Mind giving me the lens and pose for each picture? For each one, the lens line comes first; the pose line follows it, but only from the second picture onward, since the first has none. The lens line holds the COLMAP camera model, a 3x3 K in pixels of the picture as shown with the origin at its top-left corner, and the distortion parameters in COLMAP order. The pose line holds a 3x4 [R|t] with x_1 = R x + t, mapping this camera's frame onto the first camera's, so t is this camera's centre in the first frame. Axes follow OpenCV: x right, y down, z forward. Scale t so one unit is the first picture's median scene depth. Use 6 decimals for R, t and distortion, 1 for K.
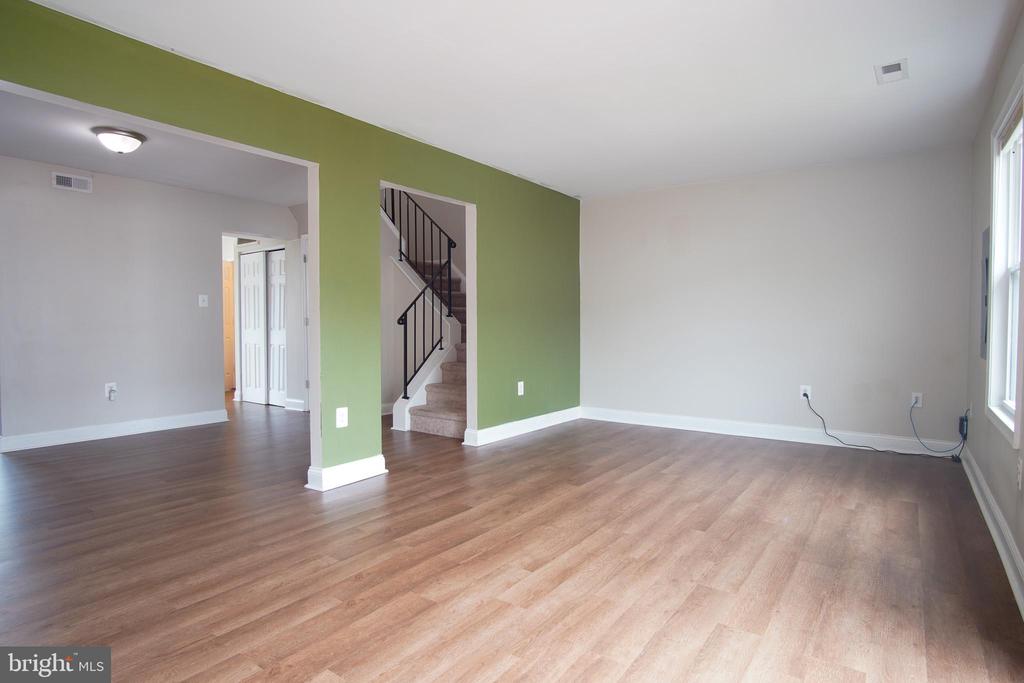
lens RADIAL K [[547.1, 0, 512.0], [0, 547.1, 341.5], [0, 0, 1]] dist [-0.030069, 0.003591]
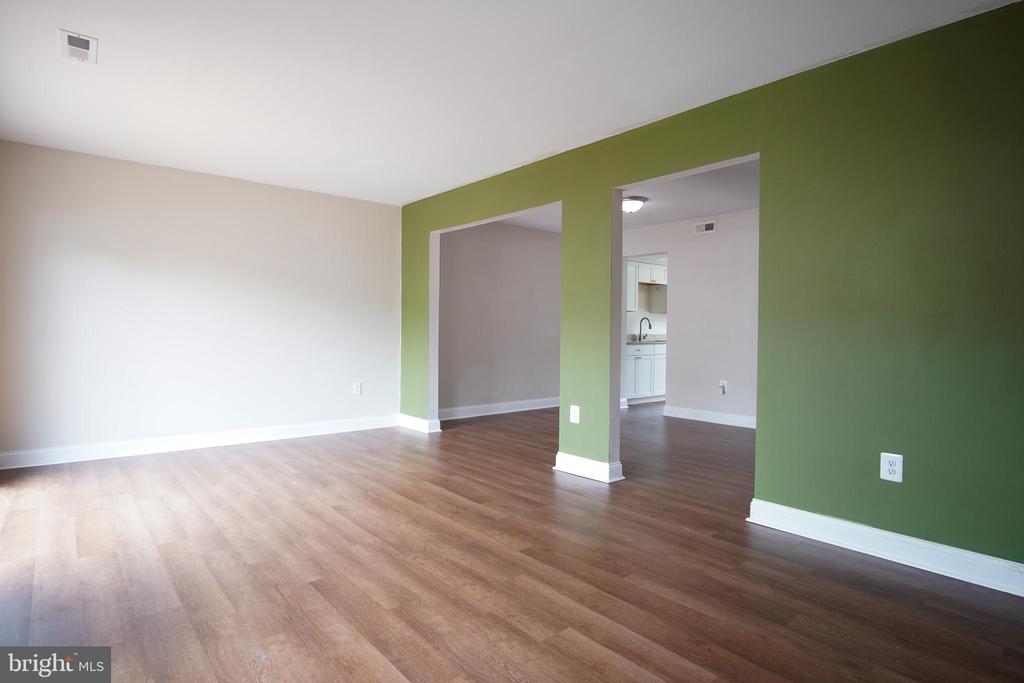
lens RADIAL K [[547.1, 0, 512.0], [0, 547.1, 341.5], [0, 0, 1]] dist [-0.030069, 0.003591]
pose [[-0.232960, 0.017469, -0.972329, 1.010829], [-0.041509, 0.998749, 0.027889, -0.047214], [0.971600, 0.046857, -0.231943, 1.384817]]
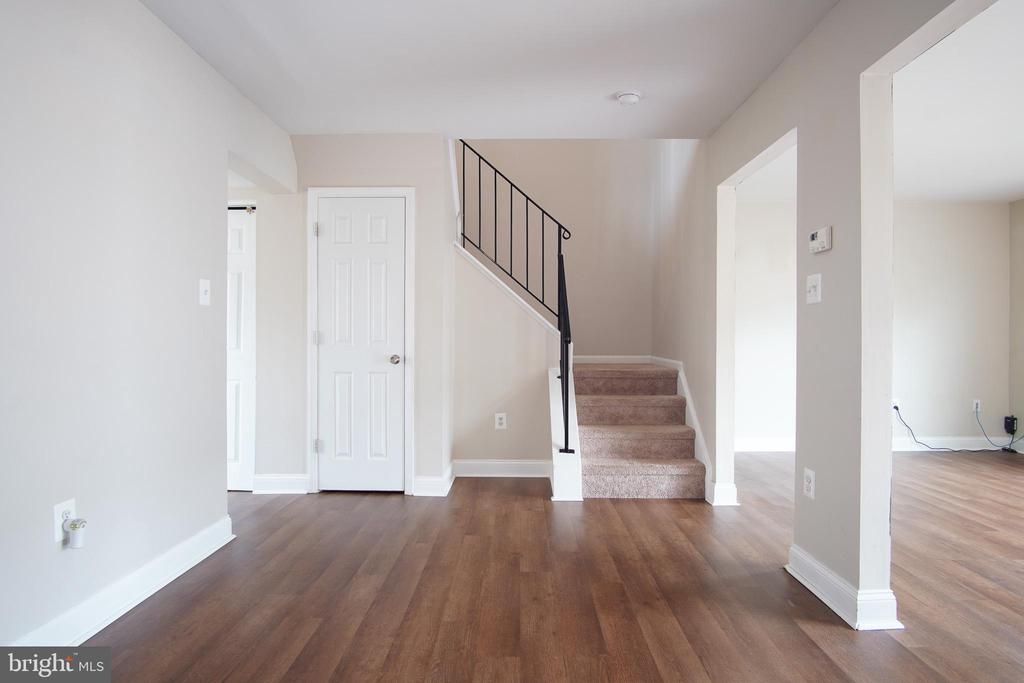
lens RADIAL K [[558.8, 0, 512.0], [0, 558.8, 341.5], [0, 0, 1]] dist [-0.026290, 0.002915]
pose [[0.816568, 0.001681, 0.577246, -1.216349], [0.015815, 0.999555, -0.025283, -0.031269], [-0.577032, 0.029774, 0.816179, 0.878252]]
